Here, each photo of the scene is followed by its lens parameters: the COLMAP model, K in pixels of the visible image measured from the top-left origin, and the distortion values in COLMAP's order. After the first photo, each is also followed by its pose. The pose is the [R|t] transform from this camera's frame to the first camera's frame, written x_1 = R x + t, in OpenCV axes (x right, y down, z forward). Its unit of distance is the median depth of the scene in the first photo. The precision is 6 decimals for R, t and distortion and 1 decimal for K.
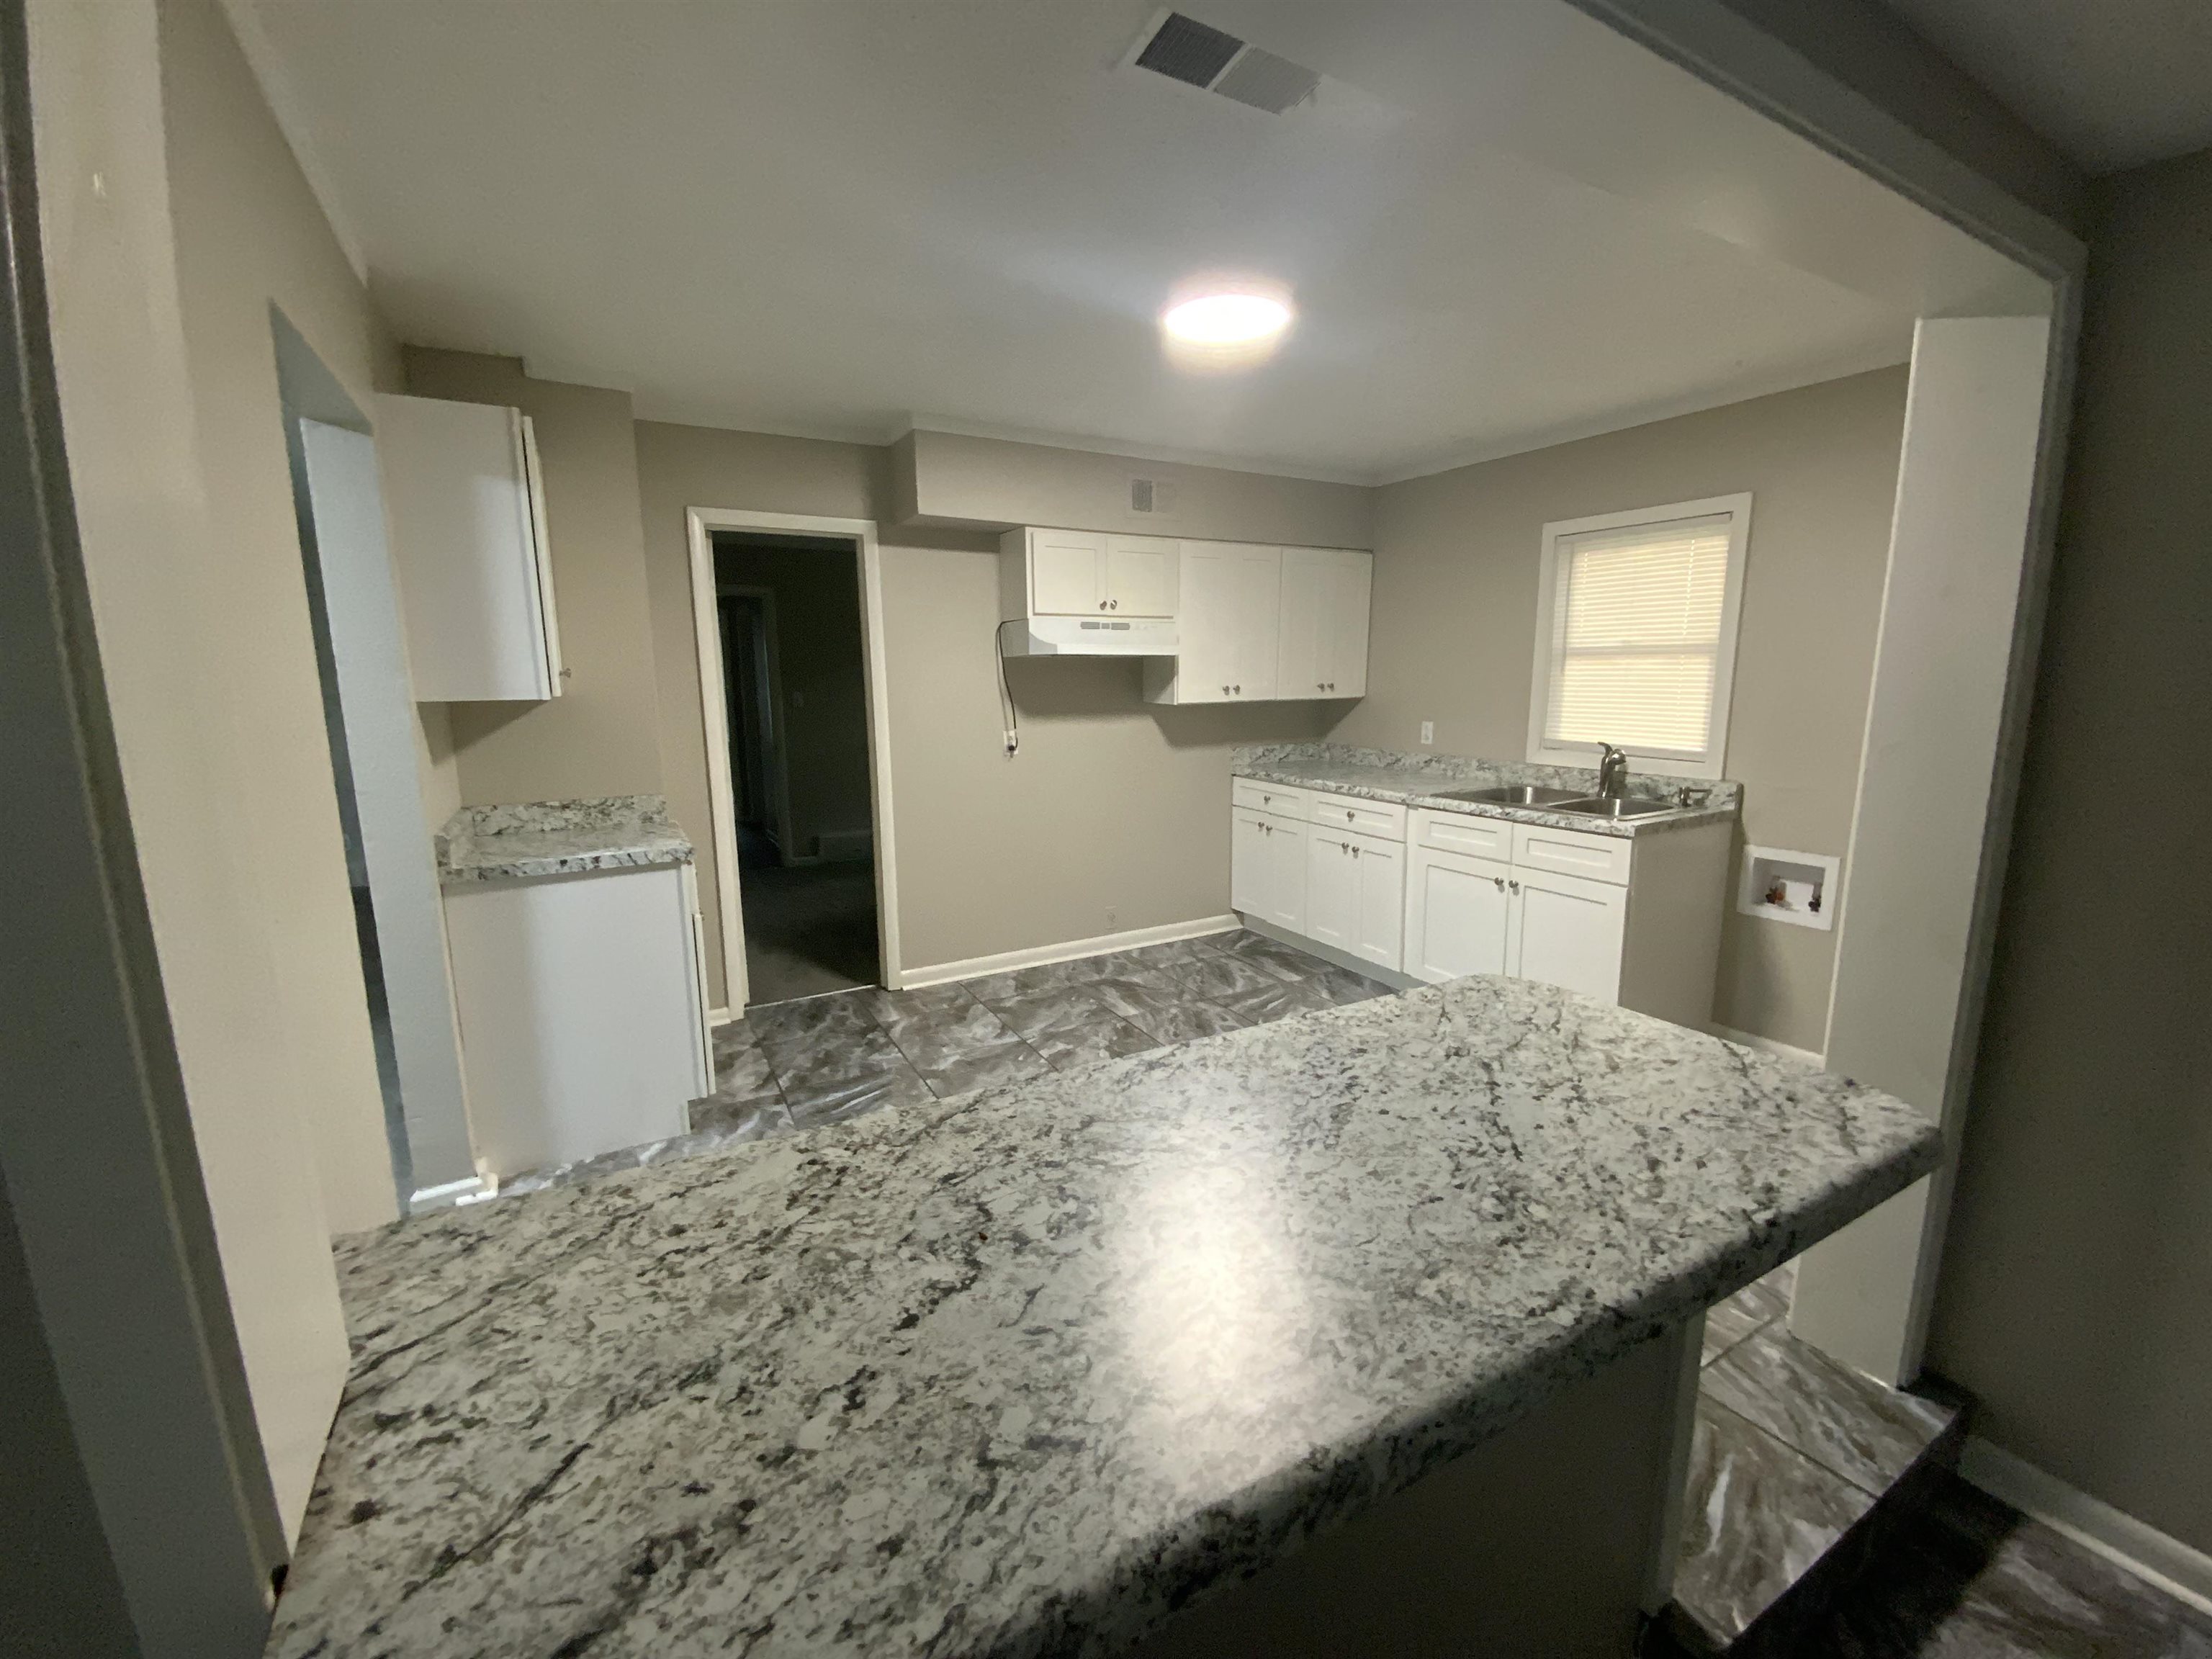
lens RADIAL K [[926.2, 0, 1106.7], [0, 926.2, 828.9], [0, 0, 1]] dist [-0.001534, -0.000100]
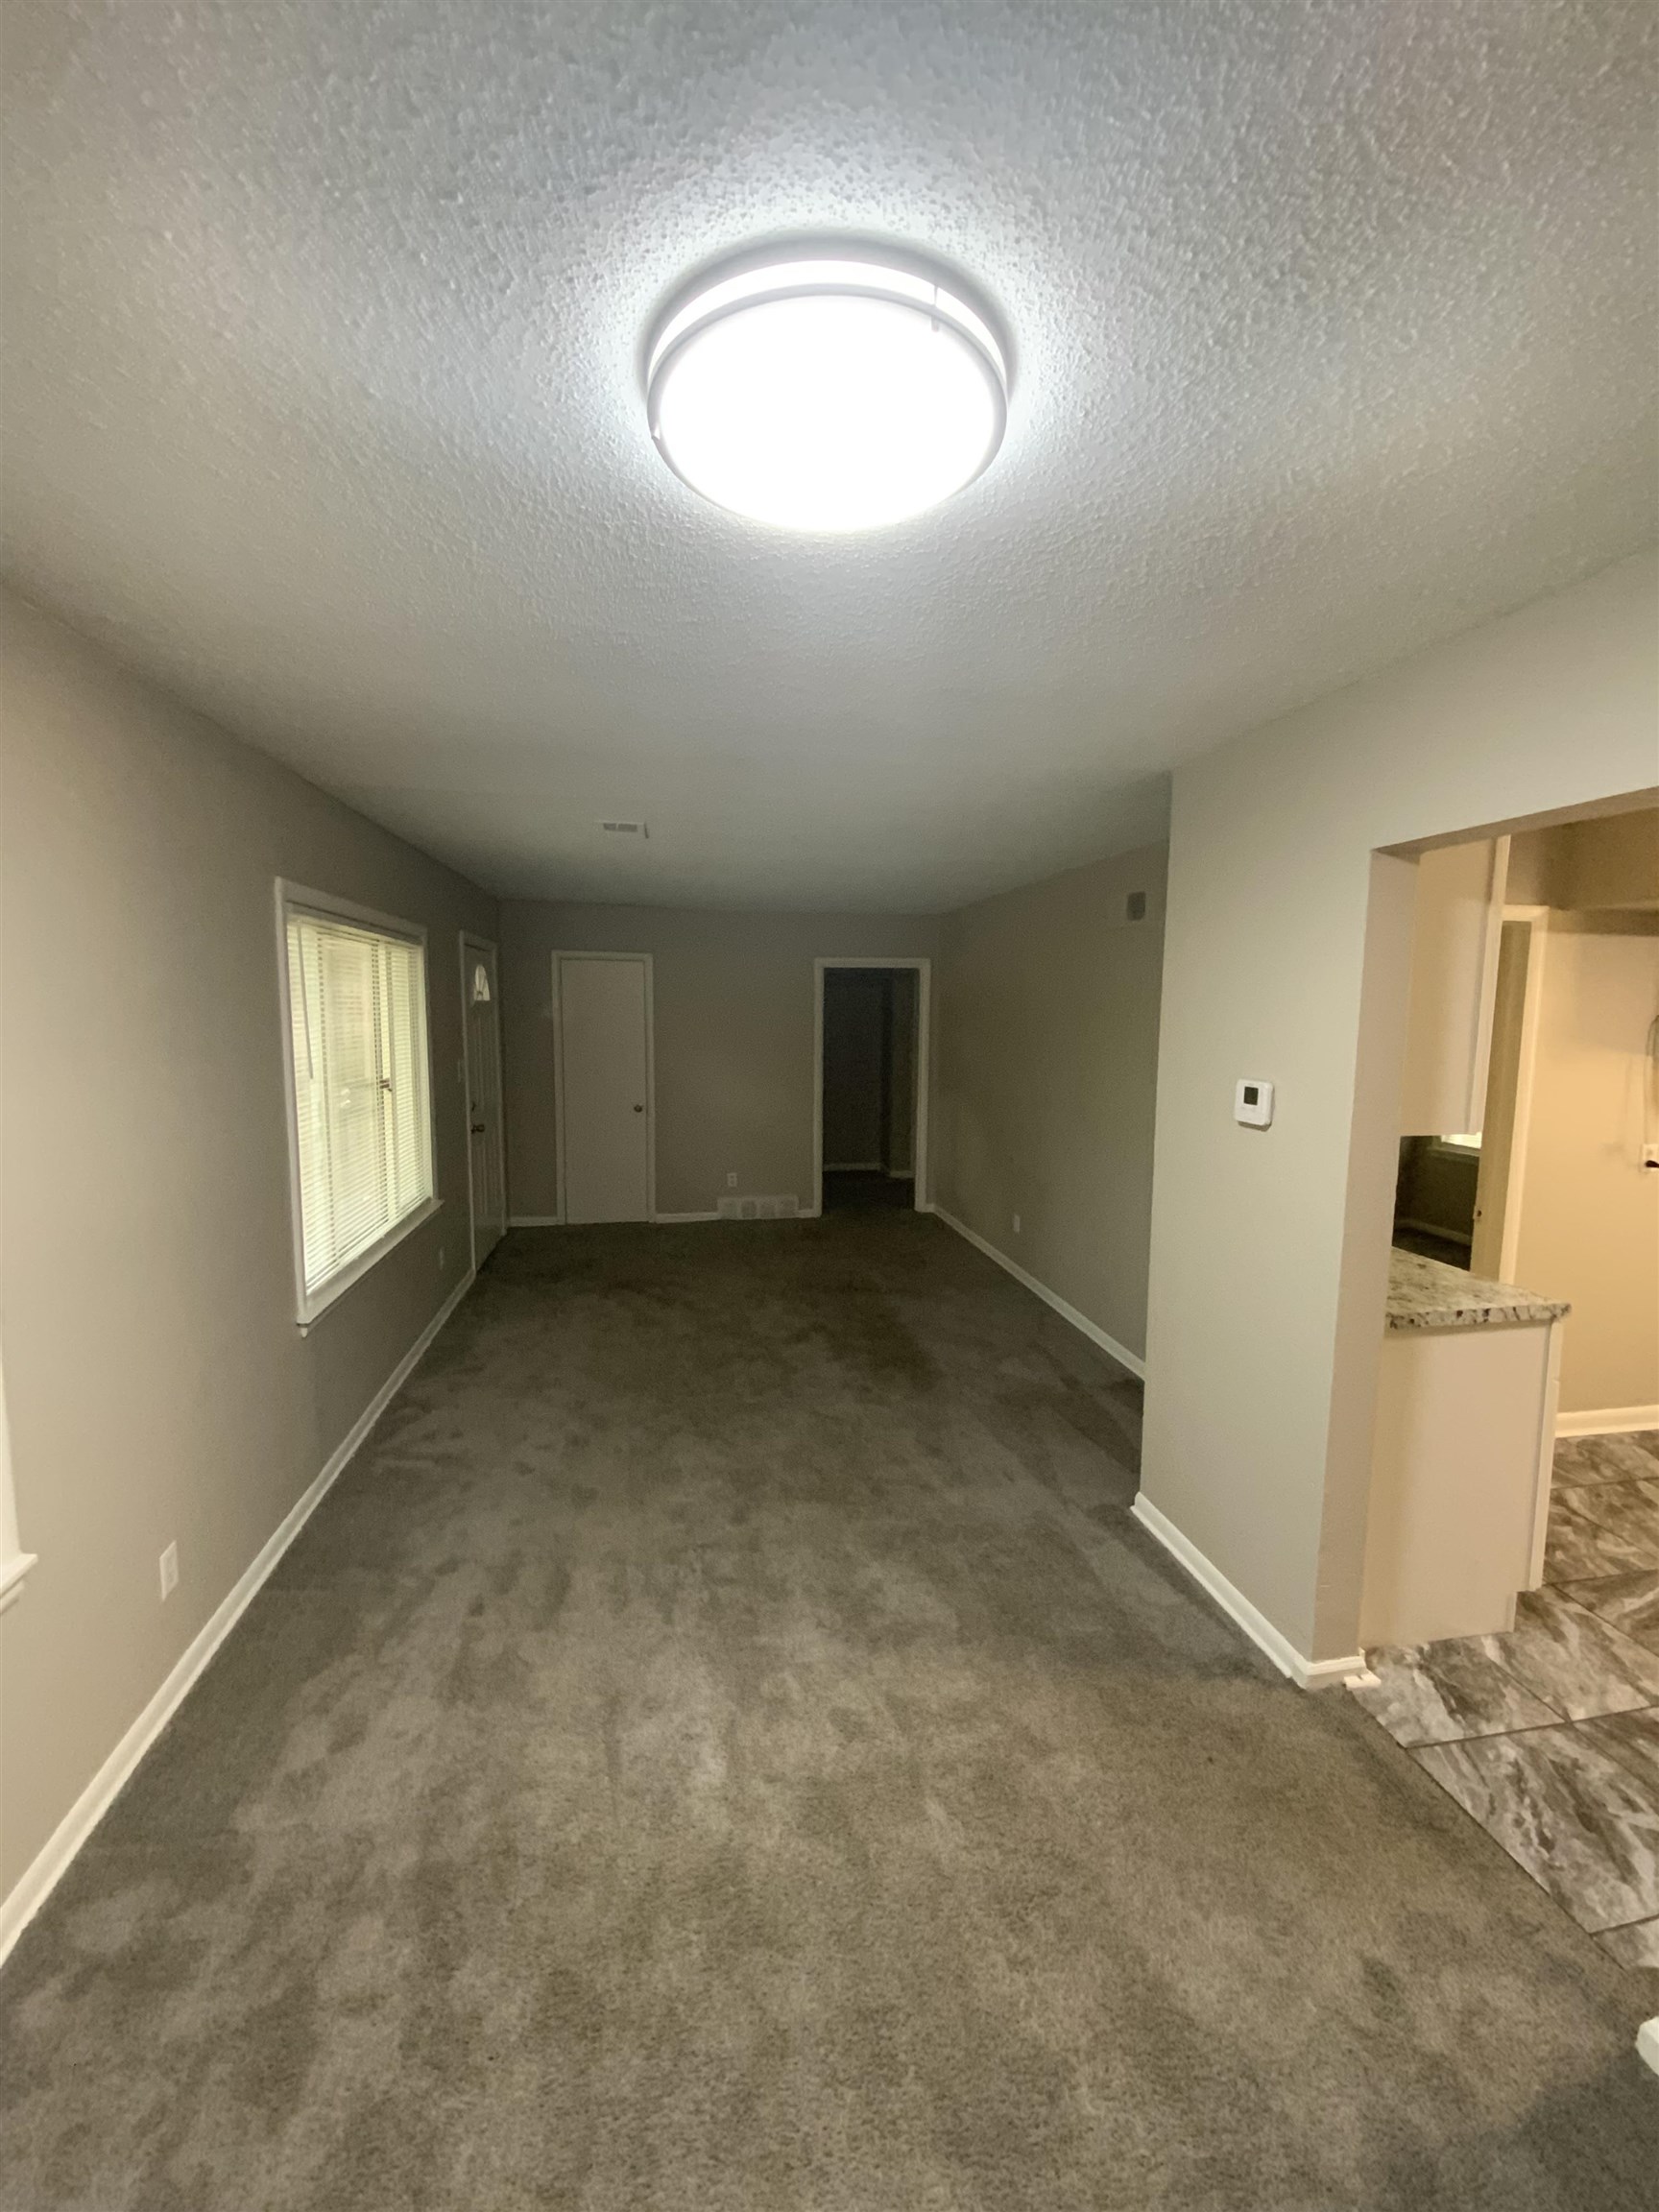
lens RADIAL K [[926.2, 0, 831.8], [0, 926.2, 1110.8], [0, 0, 1]] dist [-0.001534, -0.000100]
pose [[0.941804, 0.047459, -0.332796, -0.816071], [-0.069622, 0.996057, -0.054985, -0.063163], [0.328874, 0.074955, 0.941395, -0.055397]]
